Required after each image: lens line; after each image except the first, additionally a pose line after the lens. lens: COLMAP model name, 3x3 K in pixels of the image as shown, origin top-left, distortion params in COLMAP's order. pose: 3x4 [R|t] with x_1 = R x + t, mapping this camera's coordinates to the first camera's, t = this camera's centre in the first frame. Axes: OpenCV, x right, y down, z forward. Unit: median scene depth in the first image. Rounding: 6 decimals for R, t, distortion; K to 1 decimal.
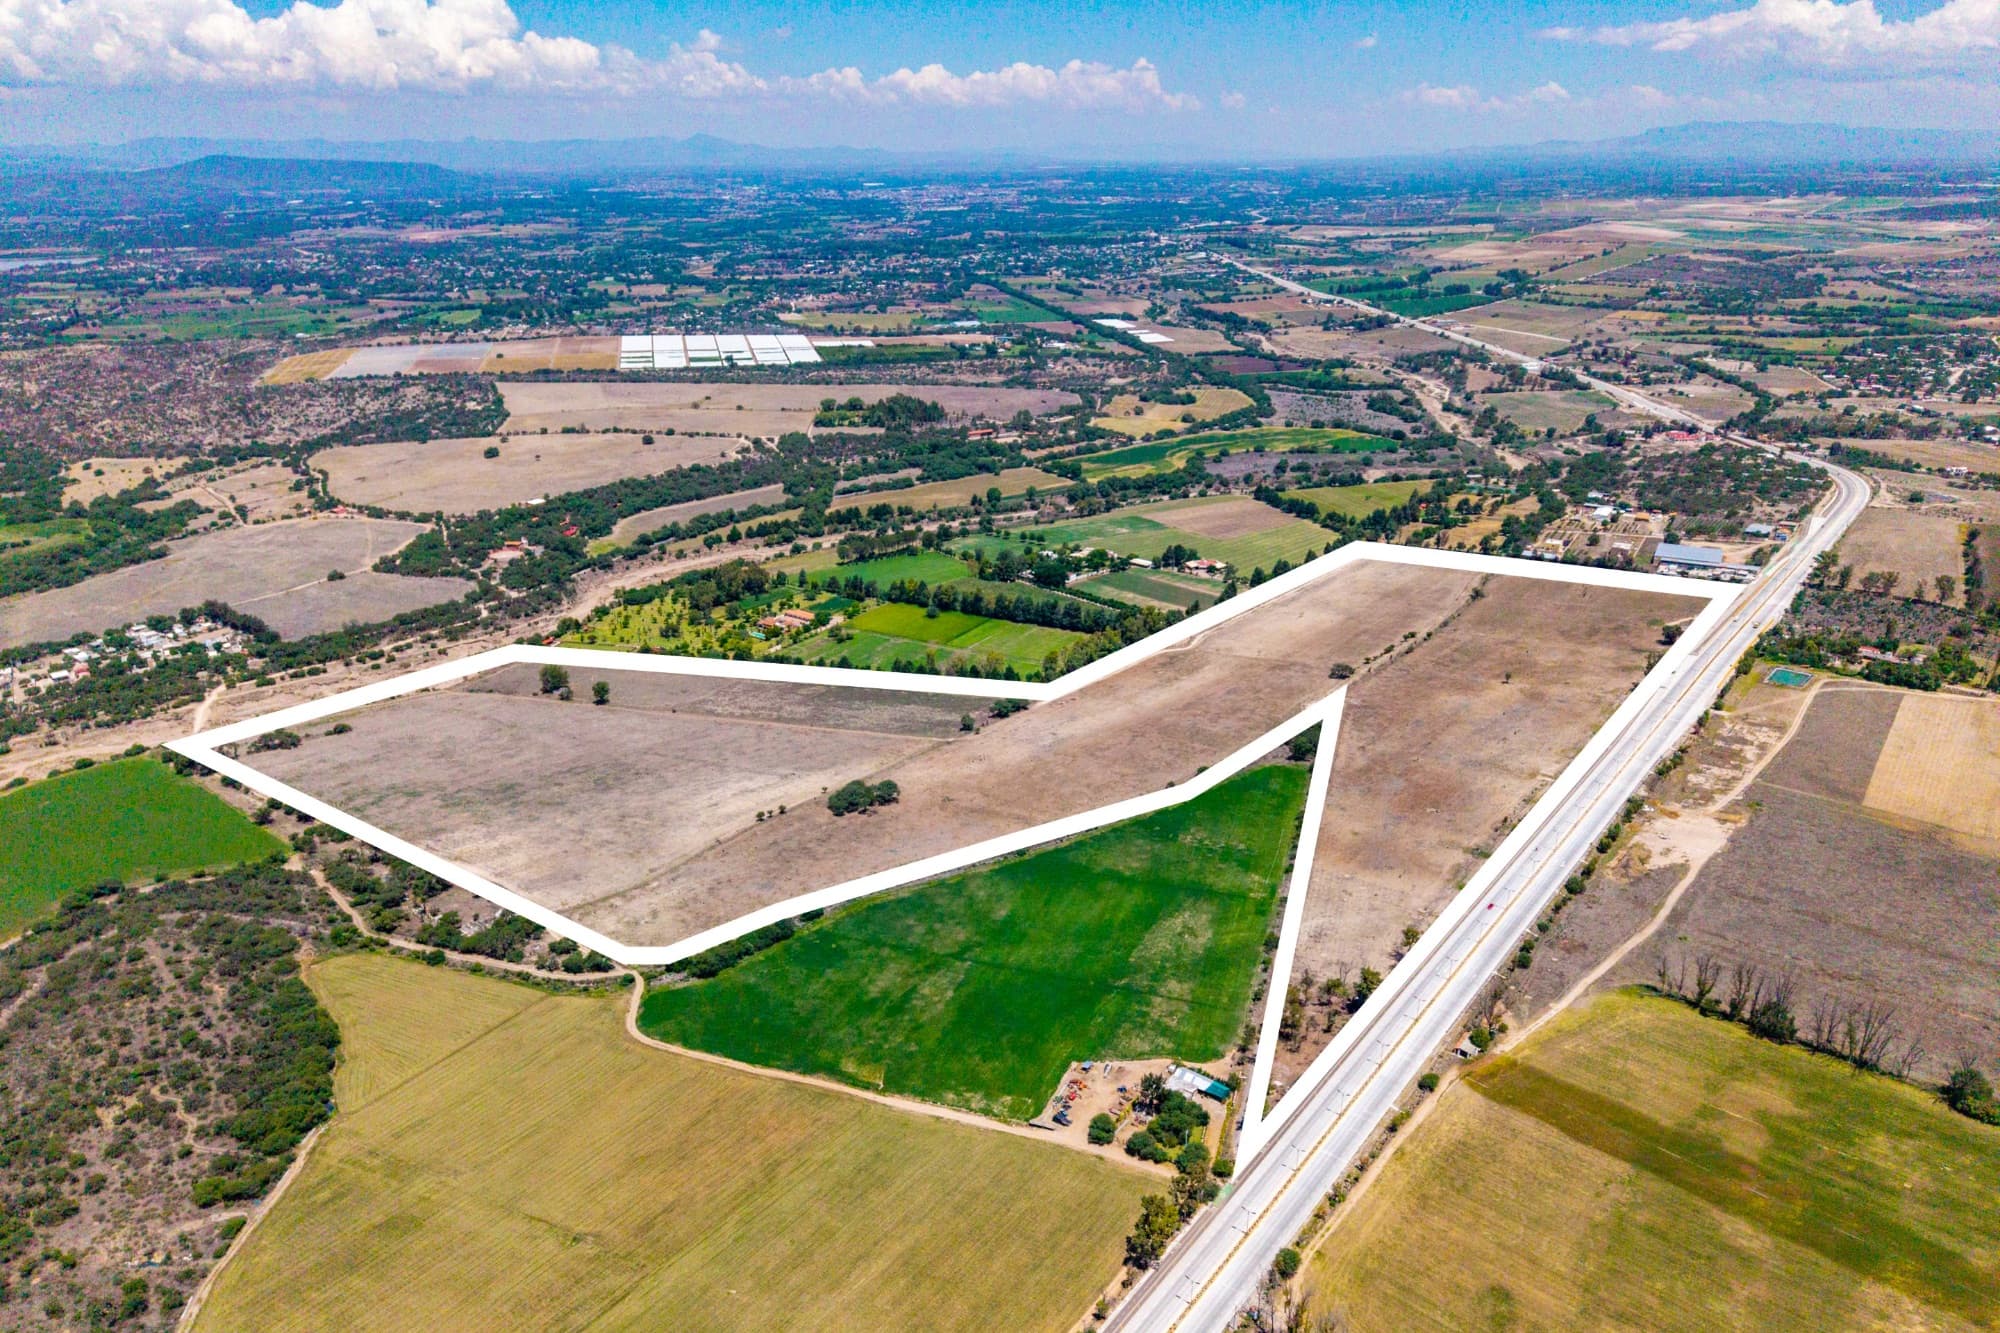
lens RADIAL K [[1420.4, 0, 938.8], [0, 1420.4, 719.6], [0, 0, 1]] dist [0.049494, -0.053123]
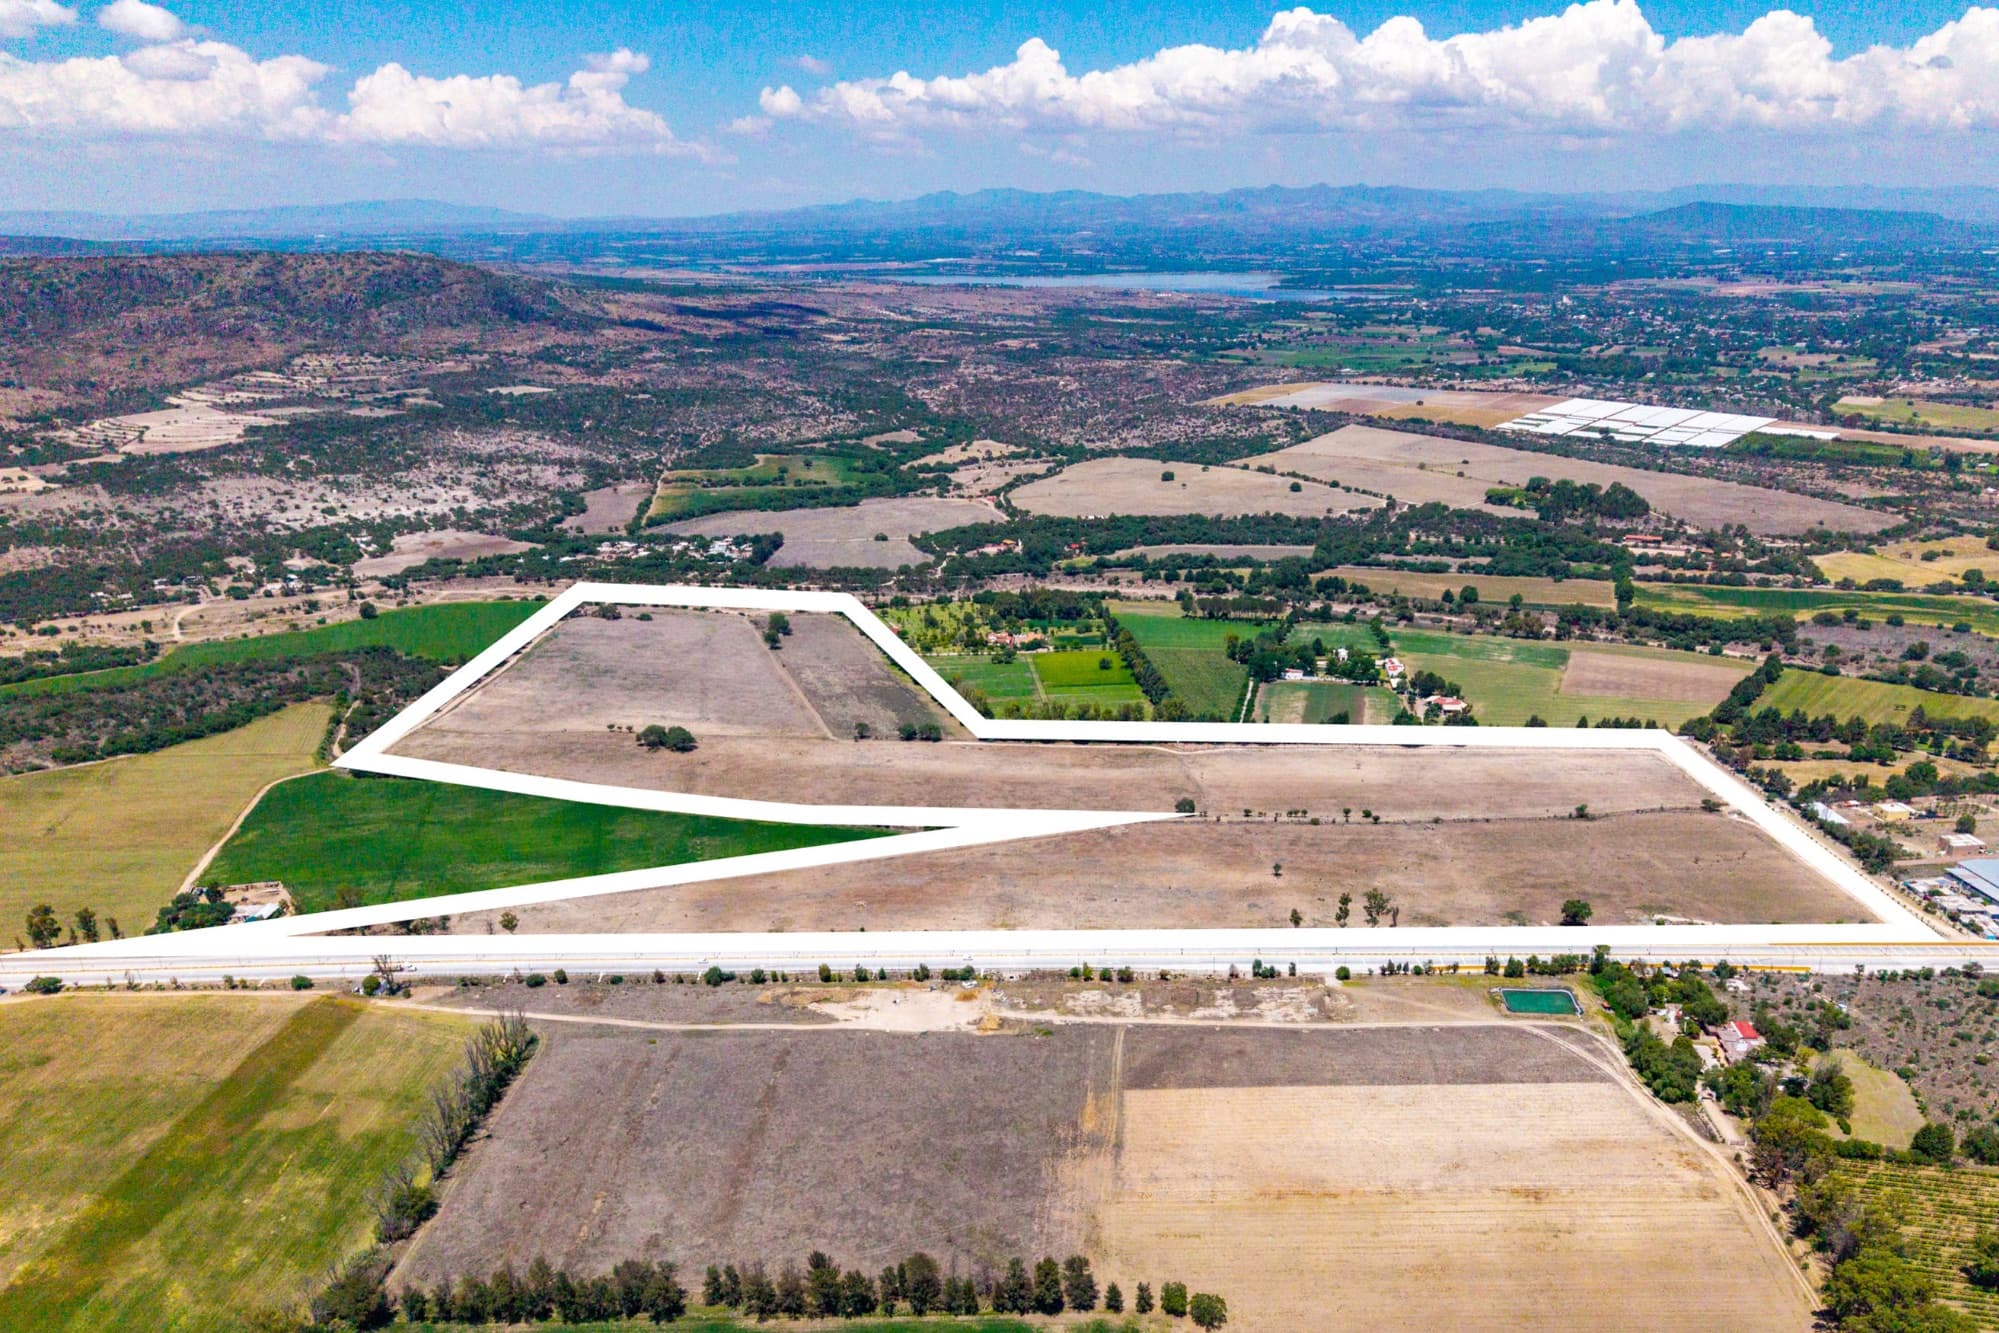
lens RADIAL K [[1507.0, 0, 999.5], [0, 1507.0, 666.5], [0, 0, 1]] dist [0.044977, -0.071221]
pose [[0.602545, 0.238423, -0.761639, 0.883426], [-0.297755, 0.952585, 0.062637, -0.137105], [0.740460, 0.189041, 0.644967, 0.318438]]
